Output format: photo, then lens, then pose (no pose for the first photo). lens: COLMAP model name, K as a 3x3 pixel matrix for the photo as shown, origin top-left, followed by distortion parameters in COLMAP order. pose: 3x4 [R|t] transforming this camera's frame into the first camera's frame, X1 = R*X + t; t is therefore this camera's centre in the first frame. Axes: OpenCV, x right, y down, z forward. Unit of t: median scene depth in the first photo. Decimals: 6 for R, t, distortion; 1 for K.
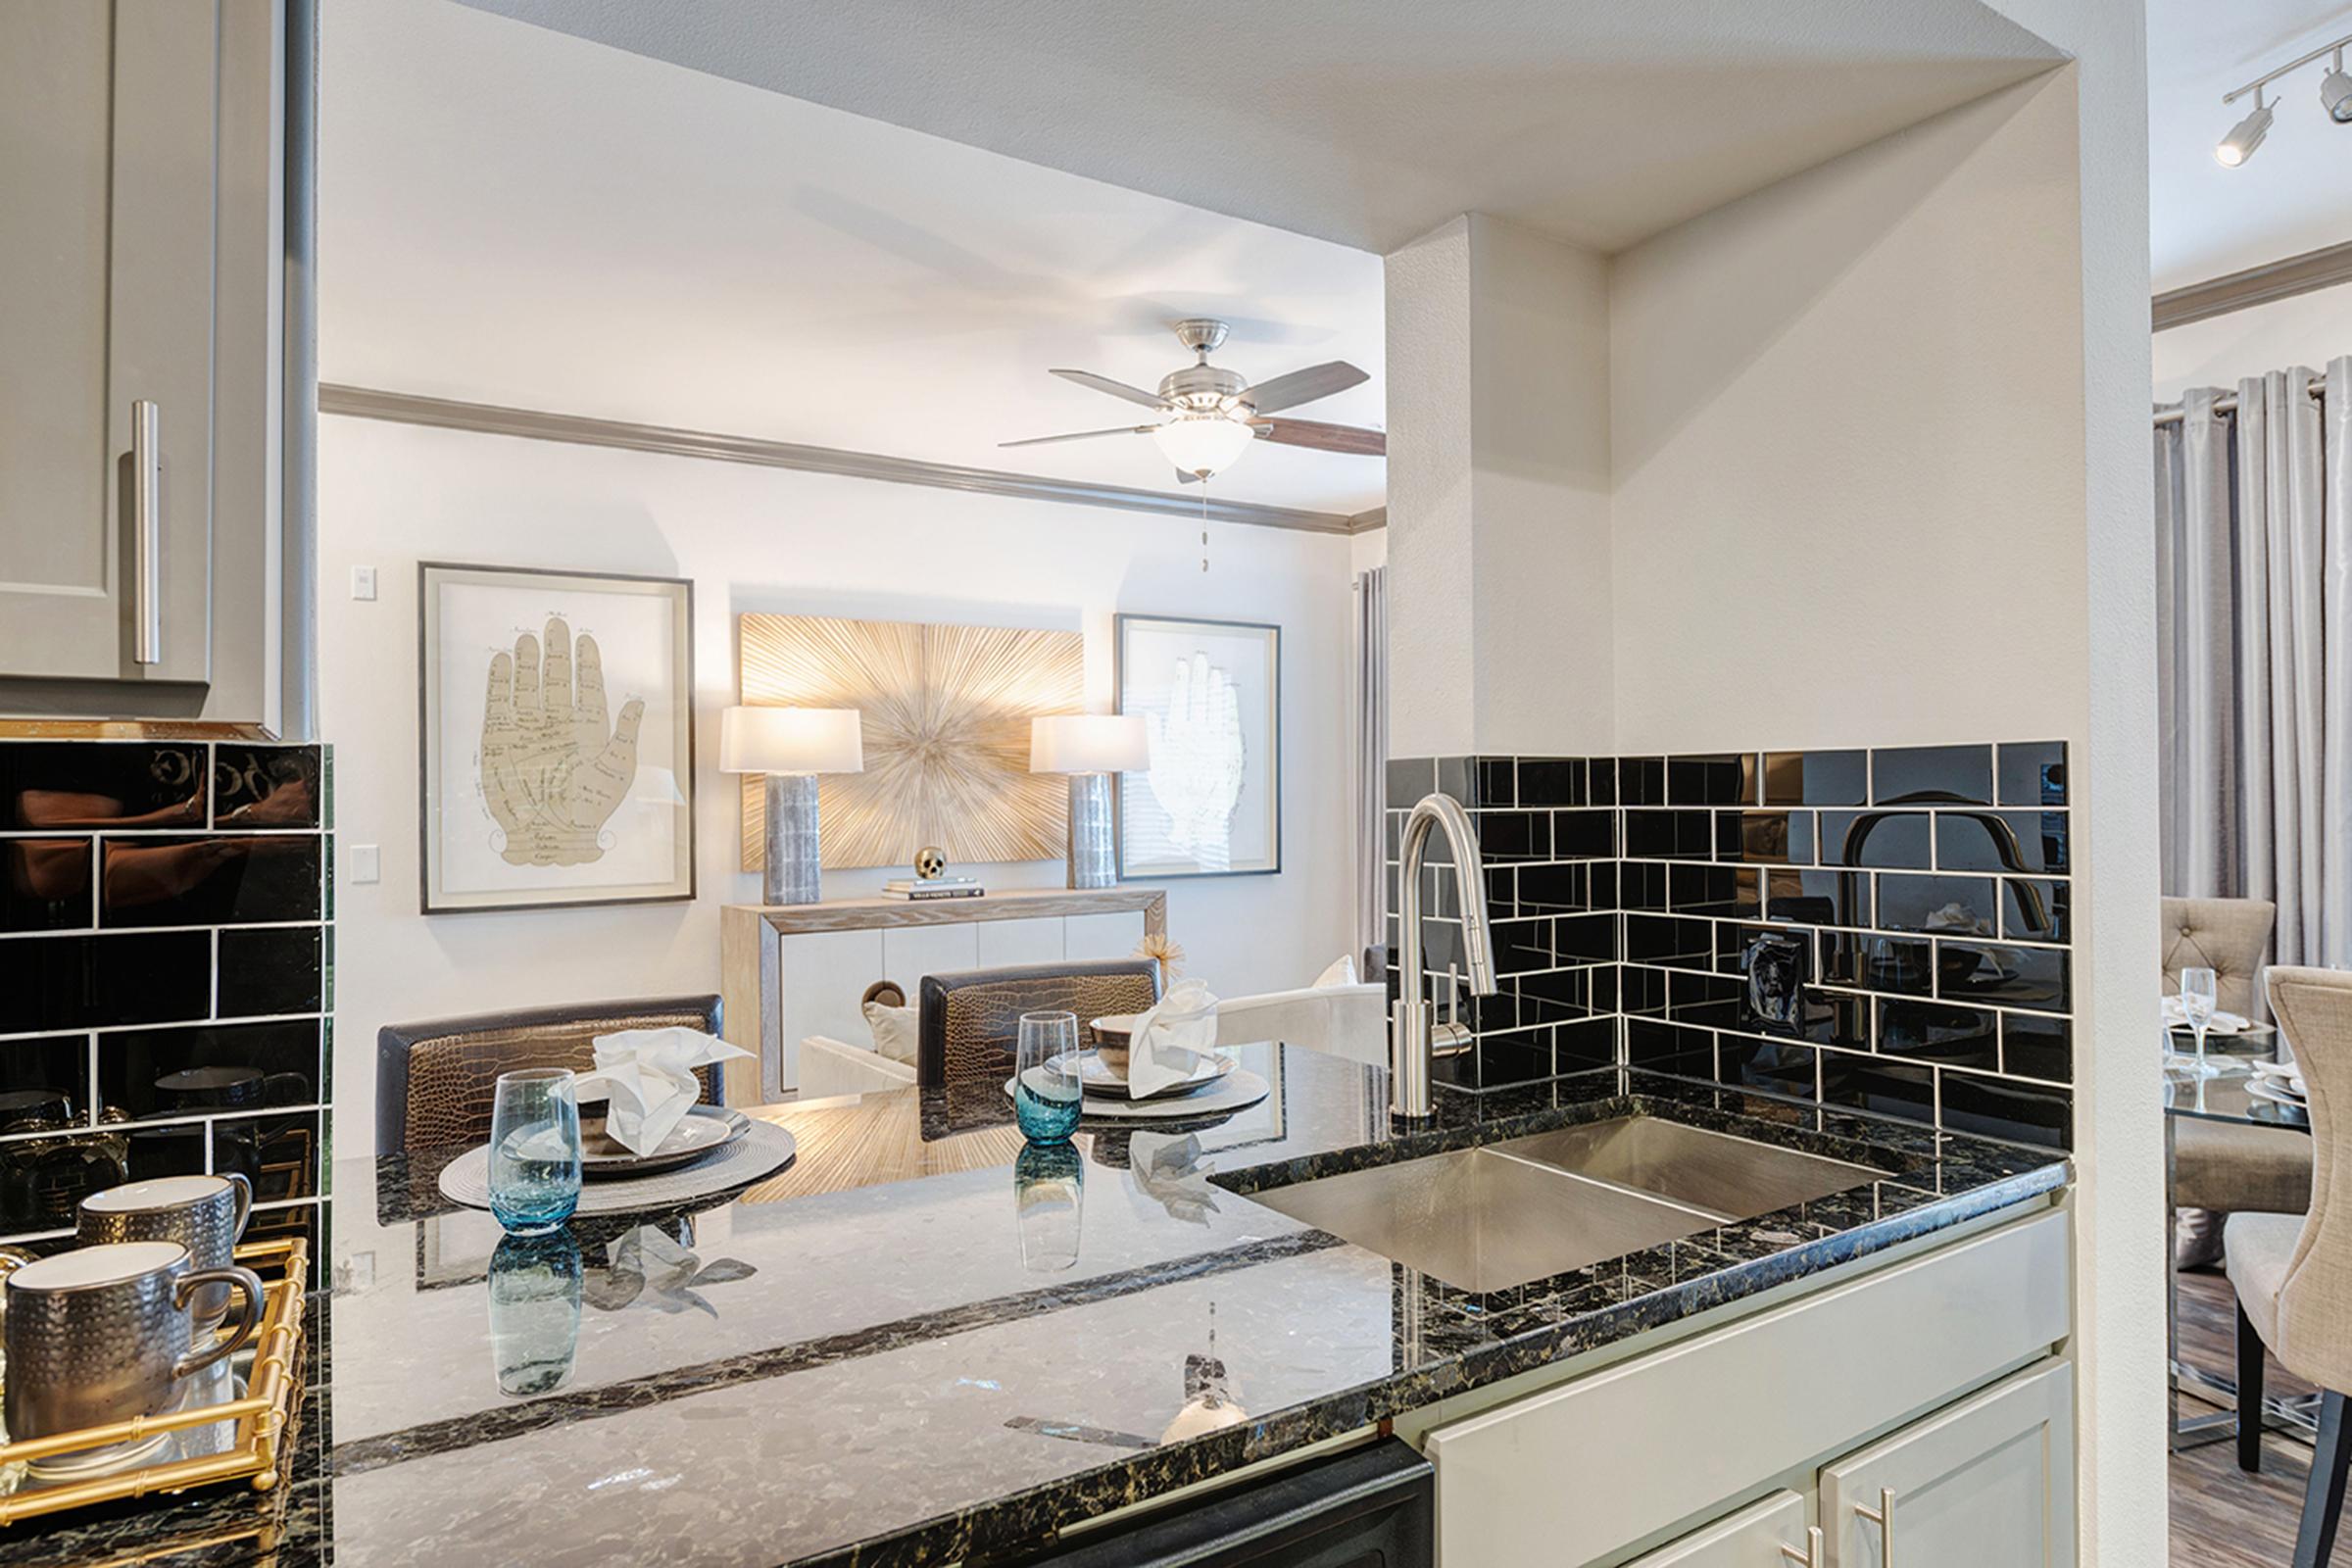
lens RADIAL K [[1338.7, 0, 1170.2], [0, 1338.7, 777.8], [0, 0, 1]] dist [-0.007438, -0.000142]
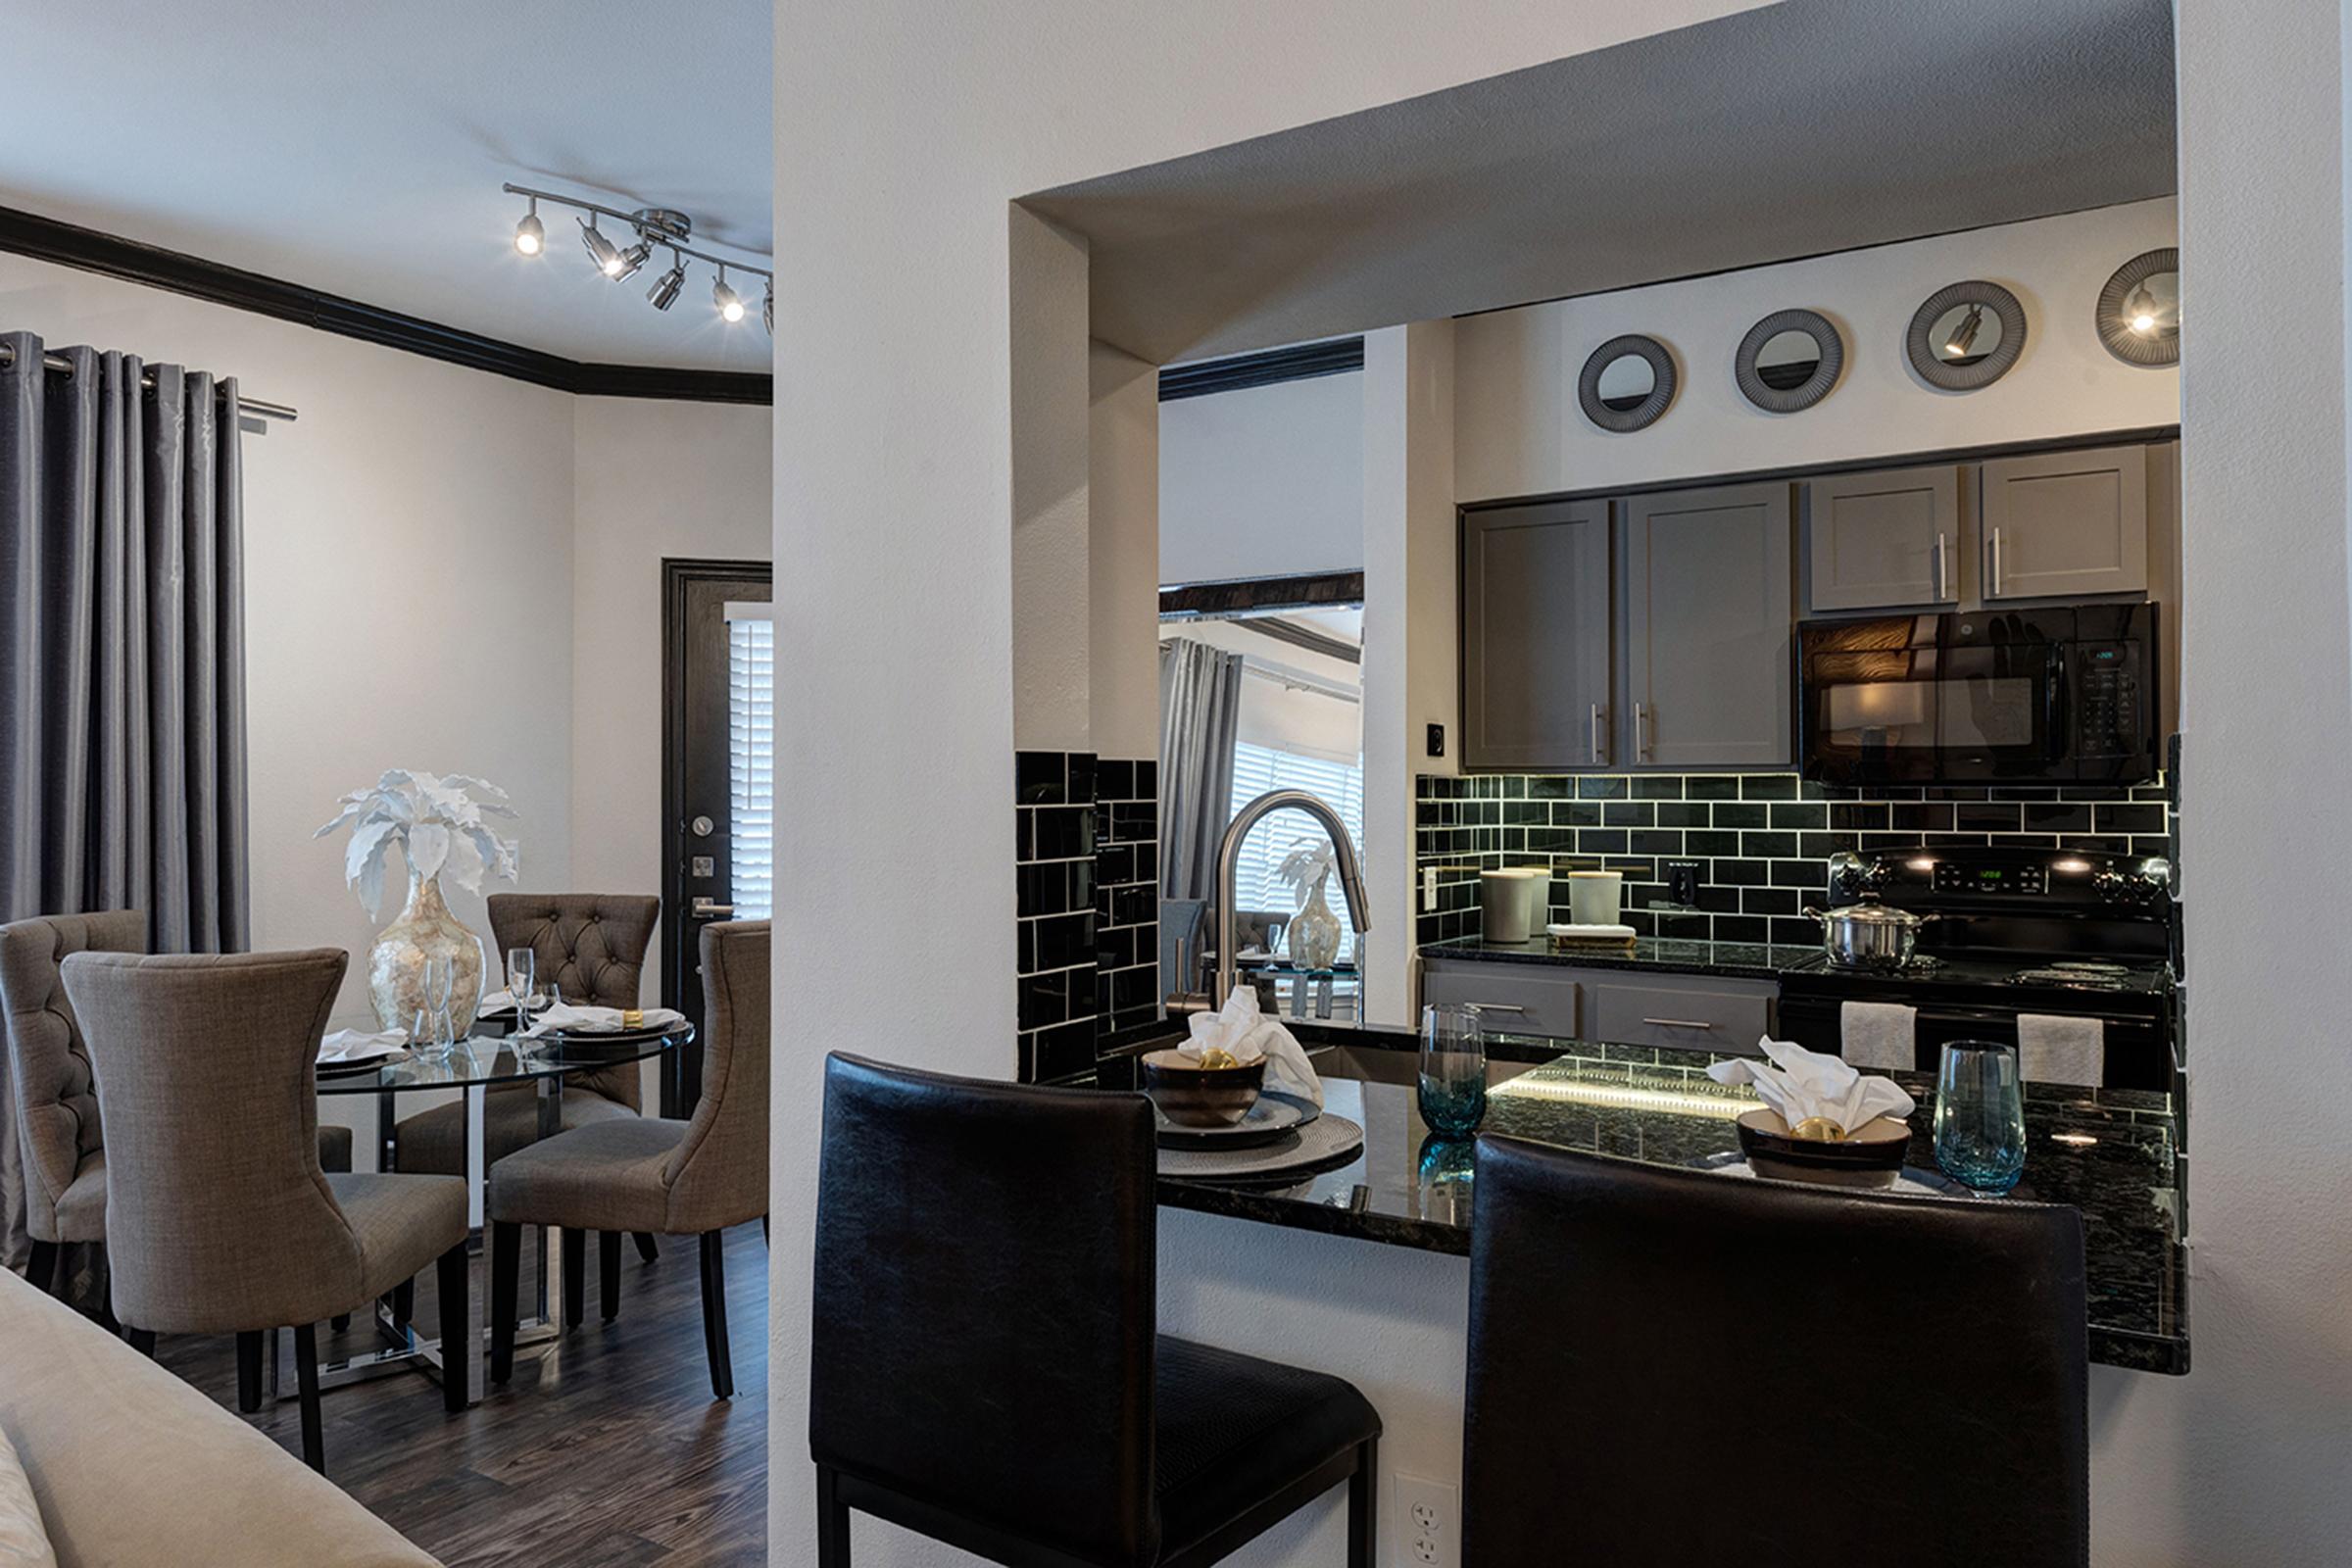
lens RADIAL K [[1543.7, 0, 1203.7], [0, 1543.7, 775.2], [0, 0, 1]] dist [-0.010130, -0.004007]
pose [[-0.436484, 0.017051, 0.899551, -0.656488], [-0.008387, 0.999700, -0.023019, 0.020284], [-0.899673, -0.017591, -0.436210, 1.046563]]
